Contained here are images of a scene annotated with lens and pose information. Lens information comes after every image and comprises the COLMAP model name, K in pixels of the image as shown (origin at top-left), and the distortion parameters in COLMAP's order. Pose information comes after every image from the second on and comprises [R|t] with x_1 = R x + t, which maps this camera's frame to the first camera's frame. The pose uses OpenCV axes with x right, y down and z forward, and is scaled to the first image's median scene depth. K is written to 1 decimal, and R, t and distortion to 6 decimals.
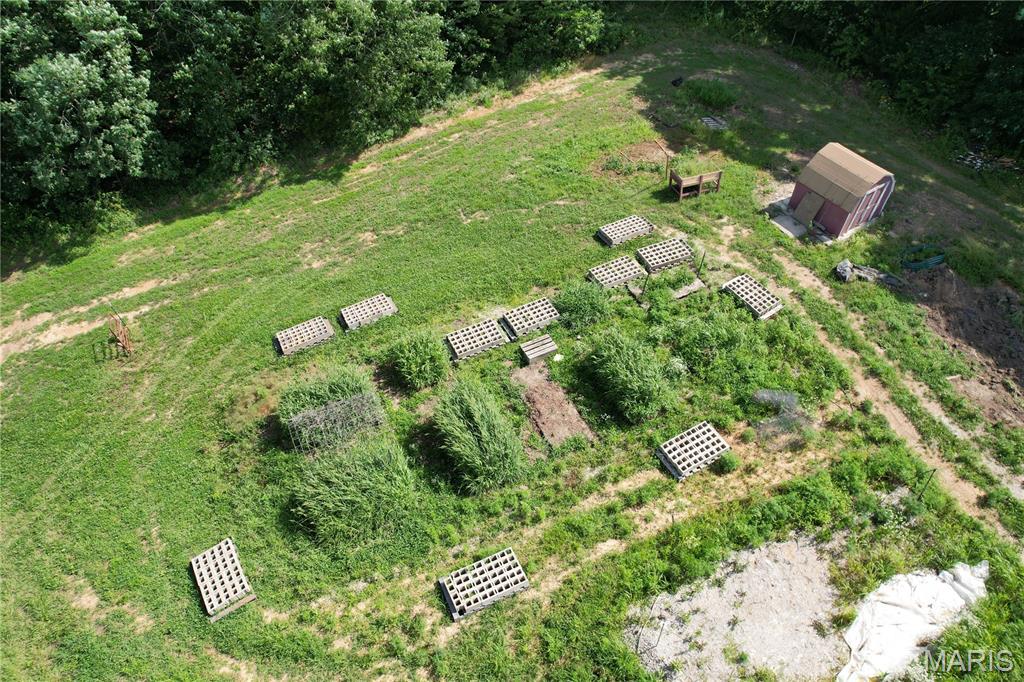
lens RADIAL K [[653.2, 0, 510.6], [0, 653.2, 340.3], [0, 0, 1]] dist [-0.076966, 0.069801]
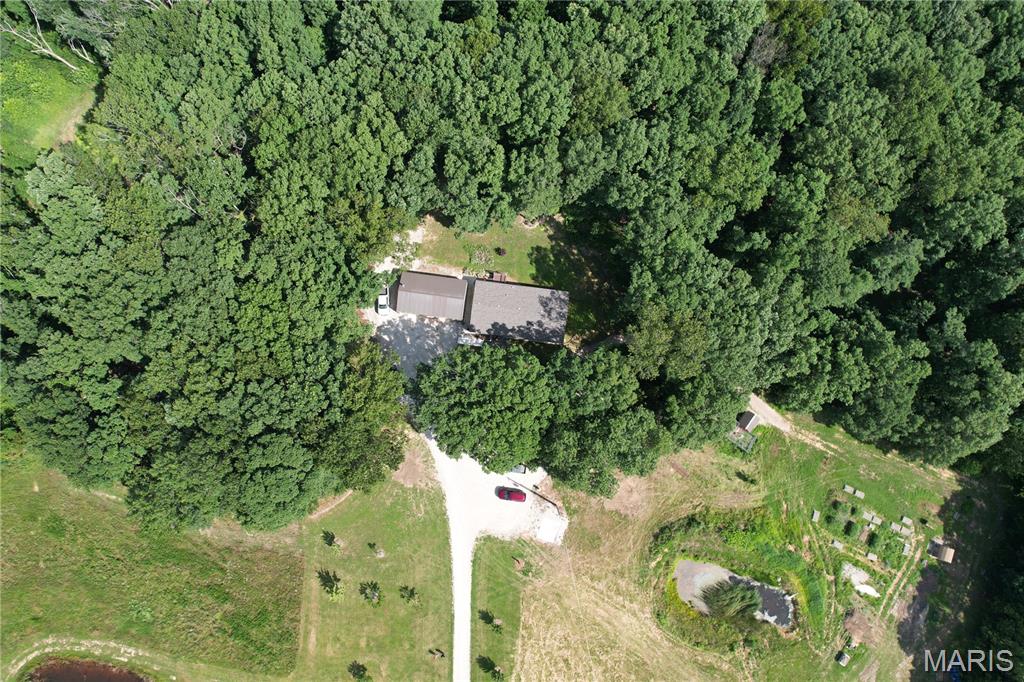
lens RADIAL K [[653.2, 0, 510.3], [0, 653.2, 341.9], [0, 0, 1]] dist [-0.076966, 0.069801]
pose [[0.613041, 0.786352, -0.076356, -2.968483], [-0.600766, 0.526749, 0.601345, -2.494835], [0.513089, -0.322778, 0.795332, -4.996686]]
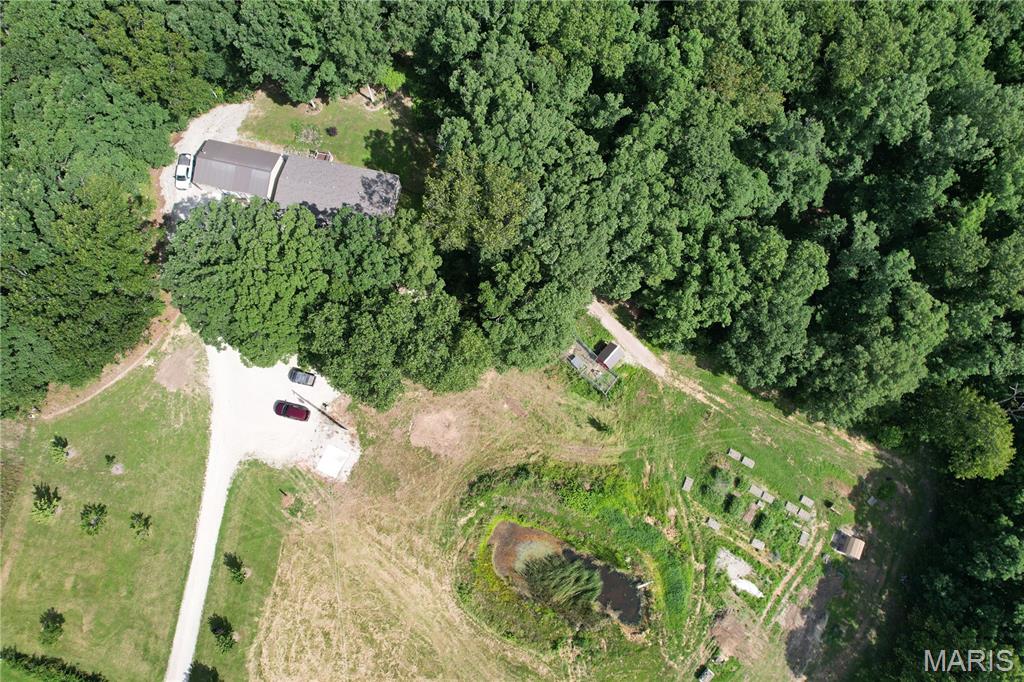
lens RADIAL K [[653.2, 0, 515.8], [0, 653.2, 346.0], [0, 0, 1]] dist [-0.076966, 0.069801]
pose [[0.535743, 0.824316, -0.182983, -0.992004], [-0.638556, 0.537312, 0.550946, -2.033308], [0.552472, -0.178320, 0.814234, -3.535706]]
